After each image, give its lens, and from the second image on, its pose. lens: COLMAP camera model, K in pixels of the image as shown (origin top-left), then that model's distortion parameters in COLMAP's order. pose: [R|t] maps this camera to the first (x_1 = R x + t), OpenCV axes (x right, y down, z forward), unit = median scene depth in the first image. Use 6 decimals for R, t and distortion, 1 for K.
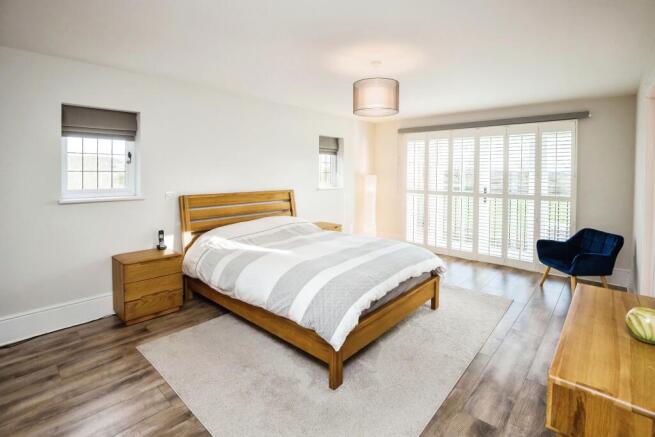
lens RADIAL K [[313.6, 0, 329.1], [0, 313.6, 183.0], [0, 0, 1]] dist [-0.014491, -0.000338]
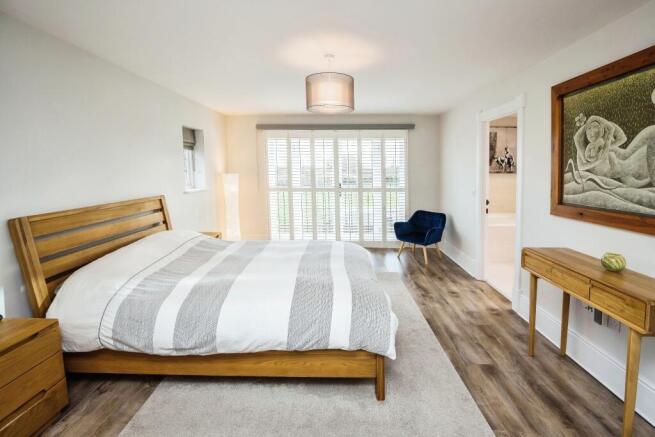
lens RADIAL K [[313.3, 0, 328.3], [0, 313.3, 194.6], [0, 0, 1]] dist [-0.023673, -0.000133]
pose [[0.758476, -0.058893, 0.649034, -0.337800], [0.026925, 0.997890, 0.059083, -0.015546], [-0.651145, -0.027338, 0.758461, 0.193232]]
